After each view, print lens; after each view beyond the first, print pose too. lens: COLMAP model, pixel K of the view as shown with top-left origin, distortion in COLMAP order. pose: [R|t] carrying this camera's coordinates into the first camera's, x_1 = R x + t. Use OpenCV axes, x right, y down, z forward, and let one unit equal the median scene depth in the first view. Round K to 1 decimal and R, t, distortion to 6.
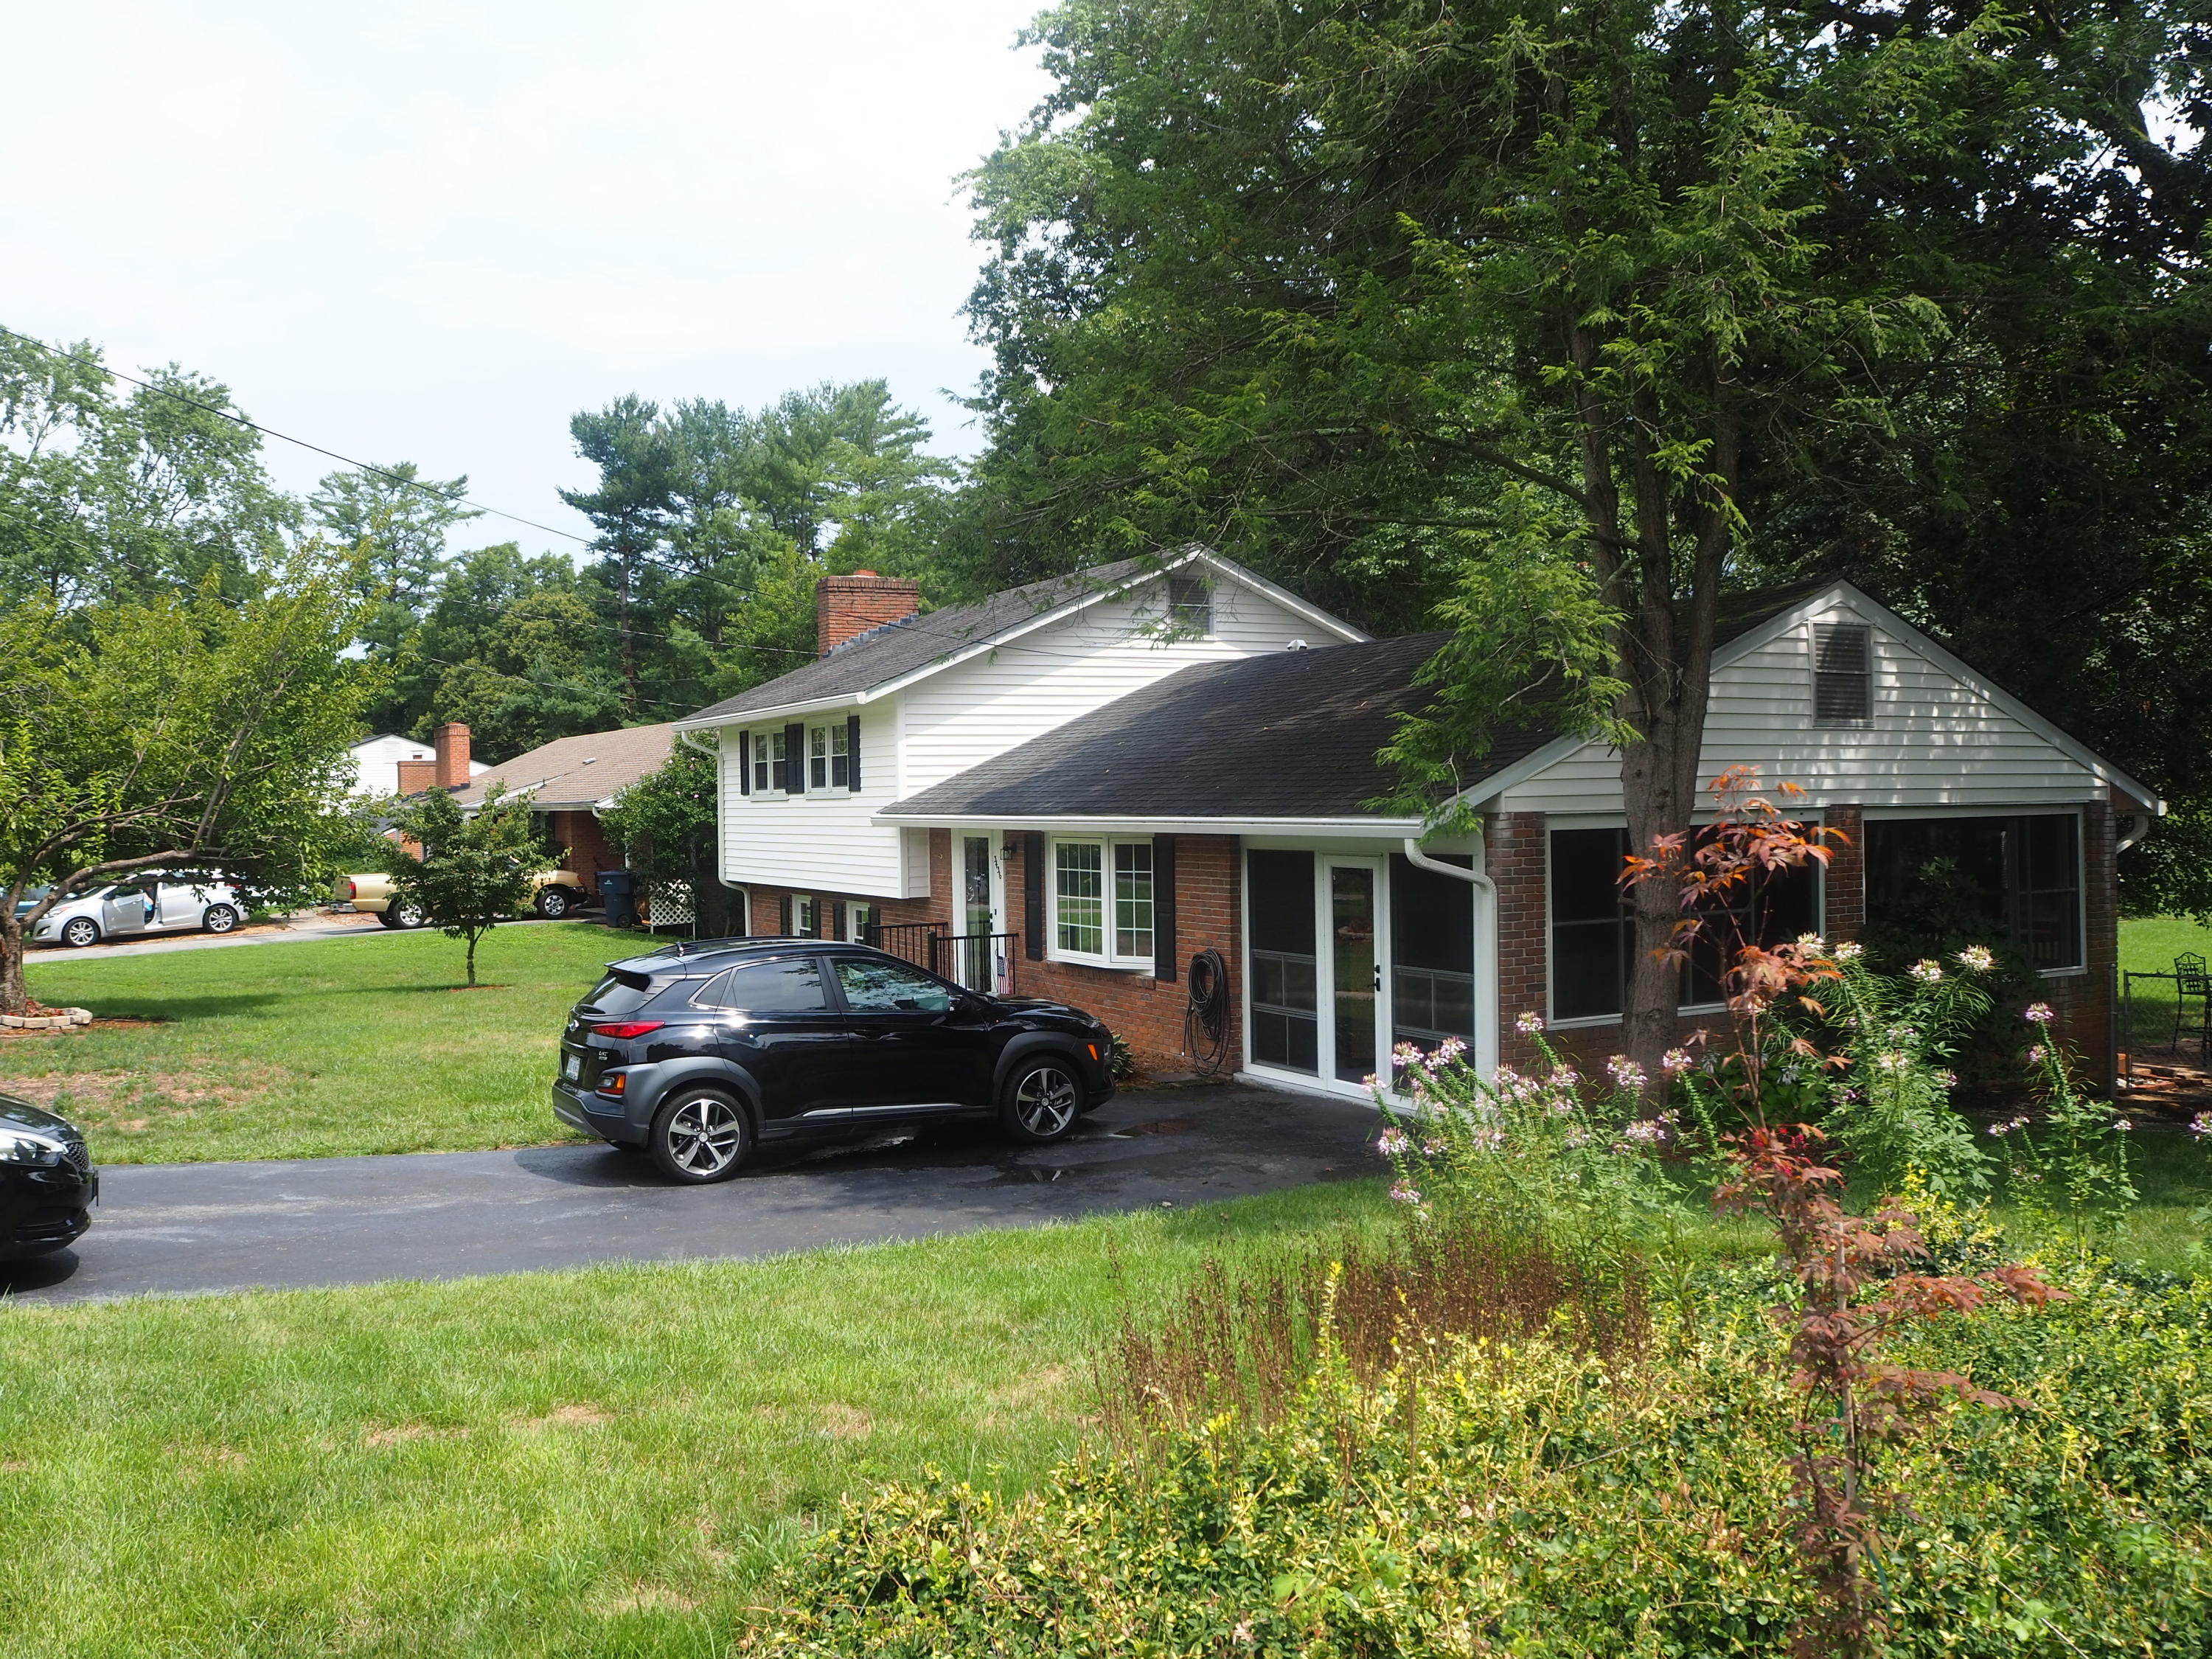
lens RADIAL K [[1848.1, 0, 1105.1], [0, 1848.1, 822.2], [0, 0, 1]] dist [-0.072369, 0.052489]
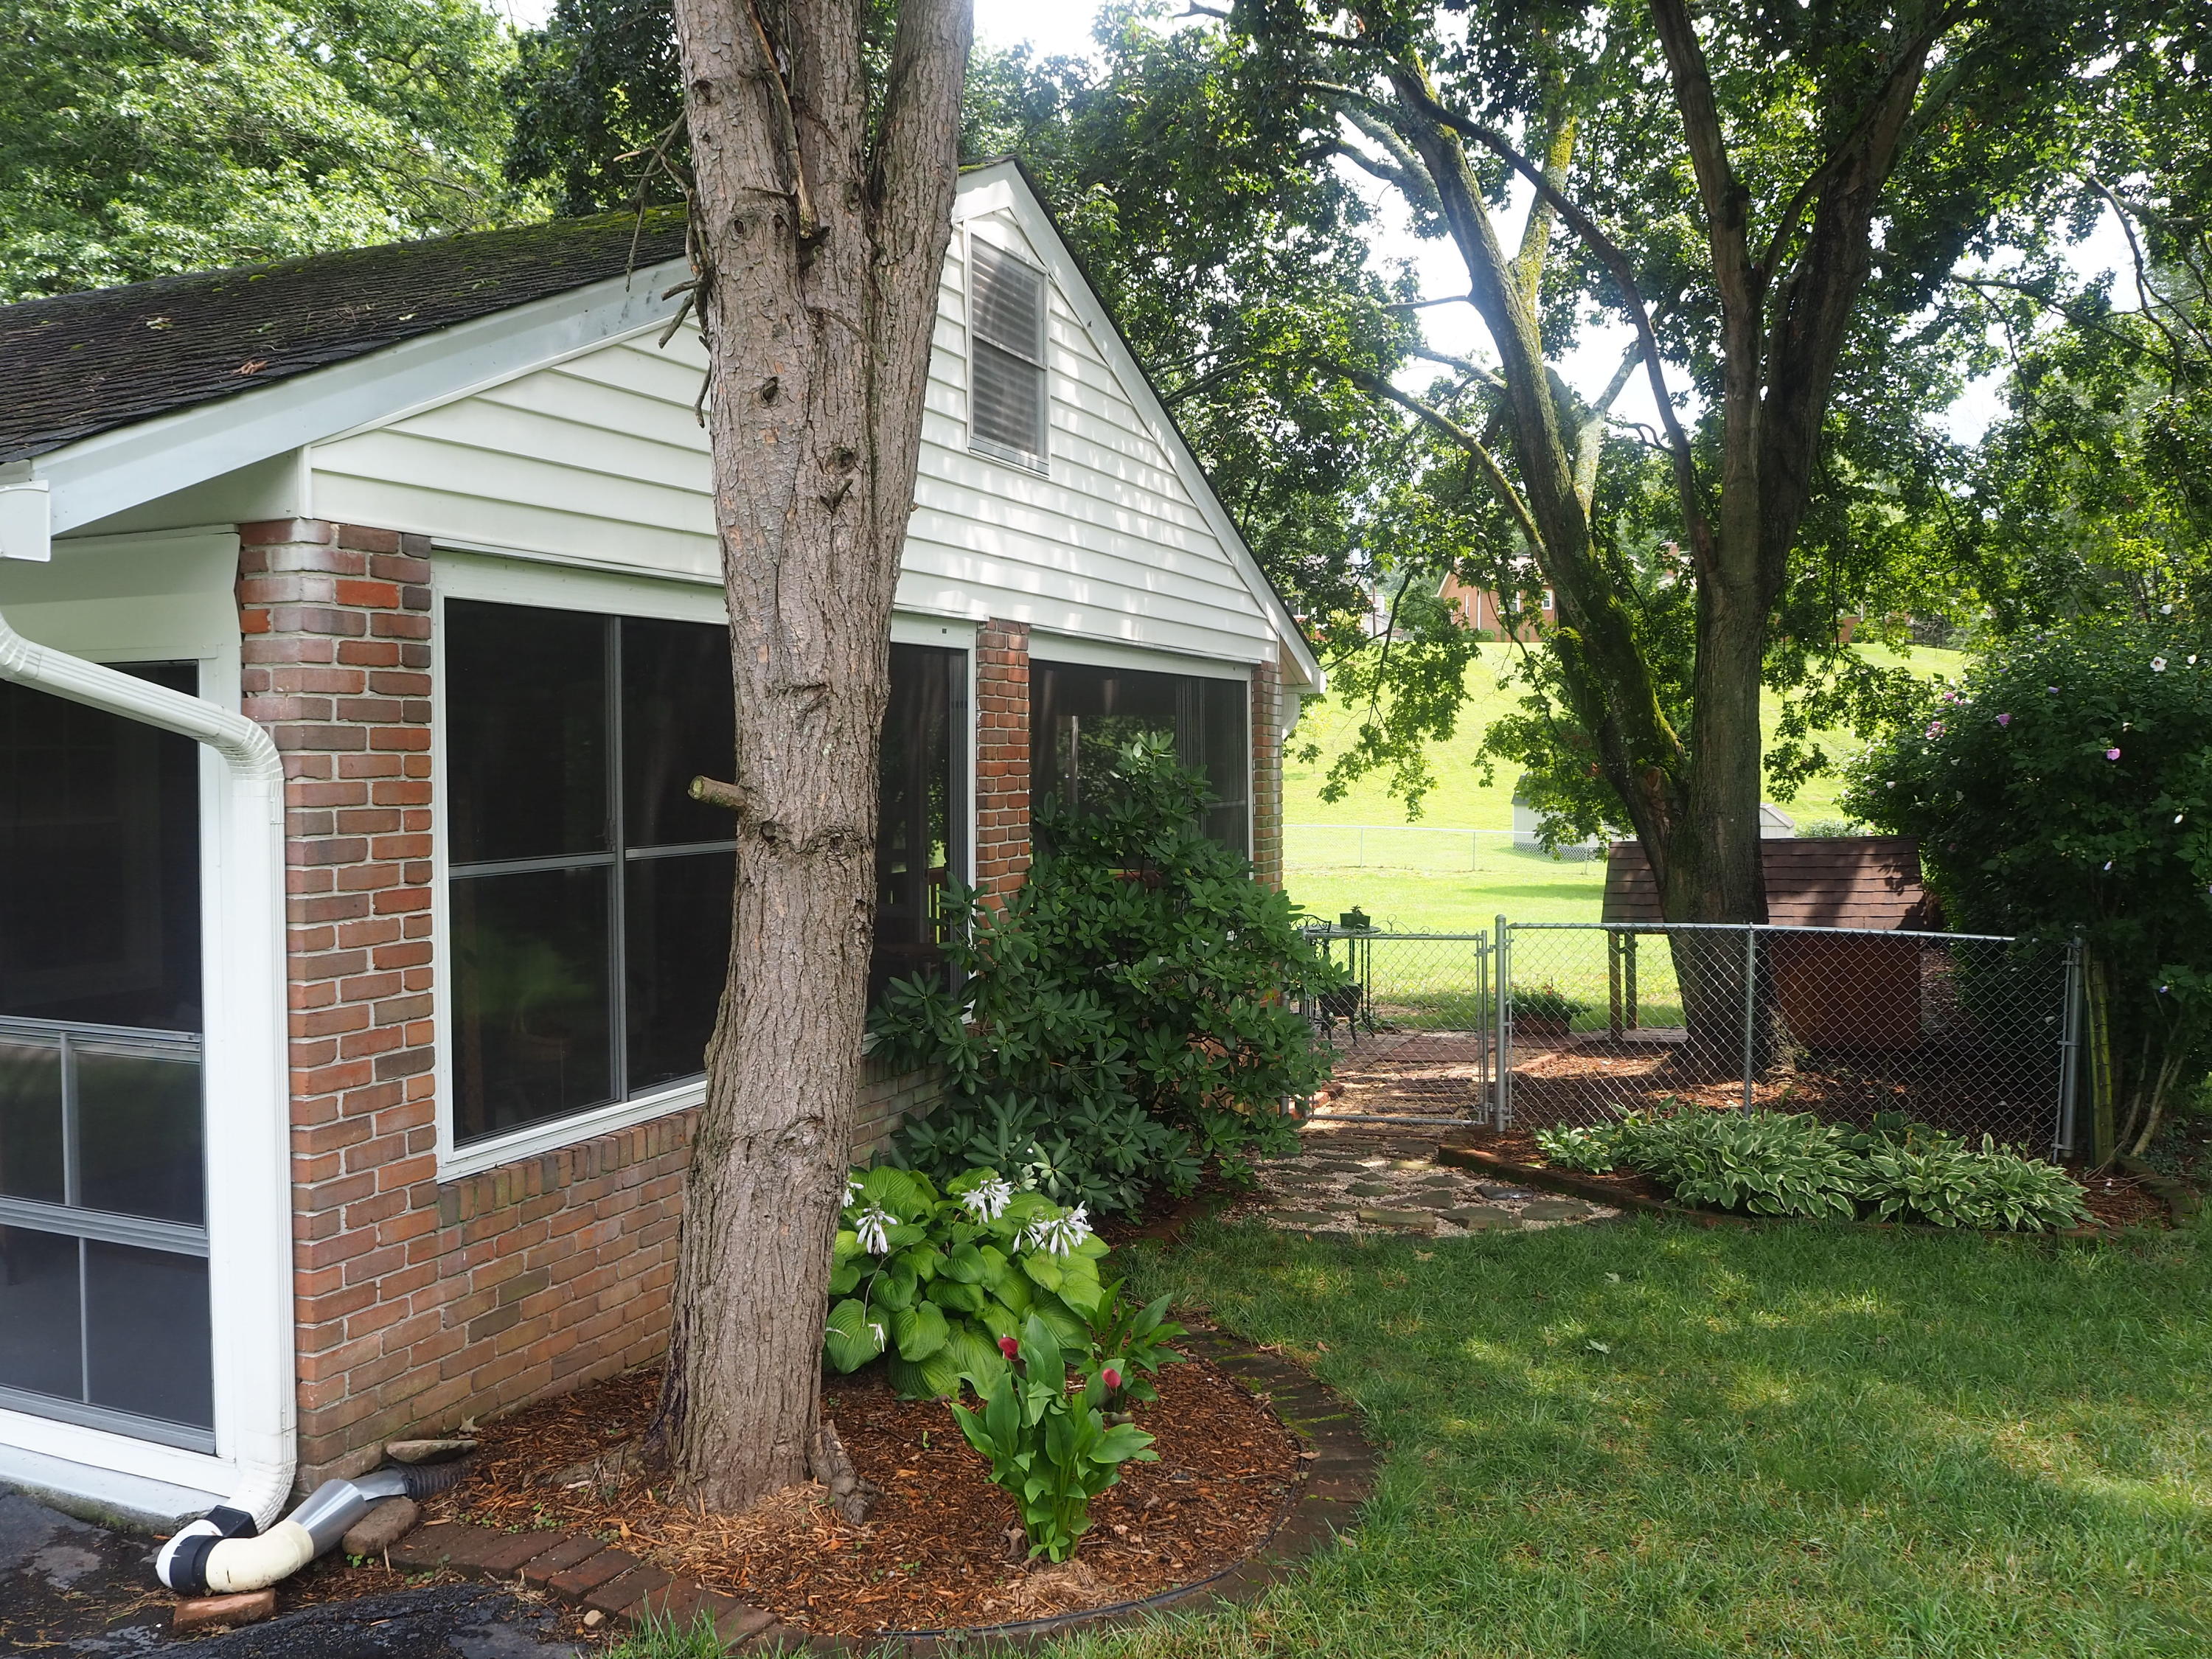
lens RADIAL K [[1848.1, 0, 1111.6], [0, 1848.1, 821.3], [0, 0, 1]] dist [-0.072369, 0.052489]
pose [[0.780868, -0.007262, 0.624653, 0.127661], [-0.006476, 0.999785, 0.019720, 0.038713], [-0.624662, -0.019444, 0.780653, 0.662479]]
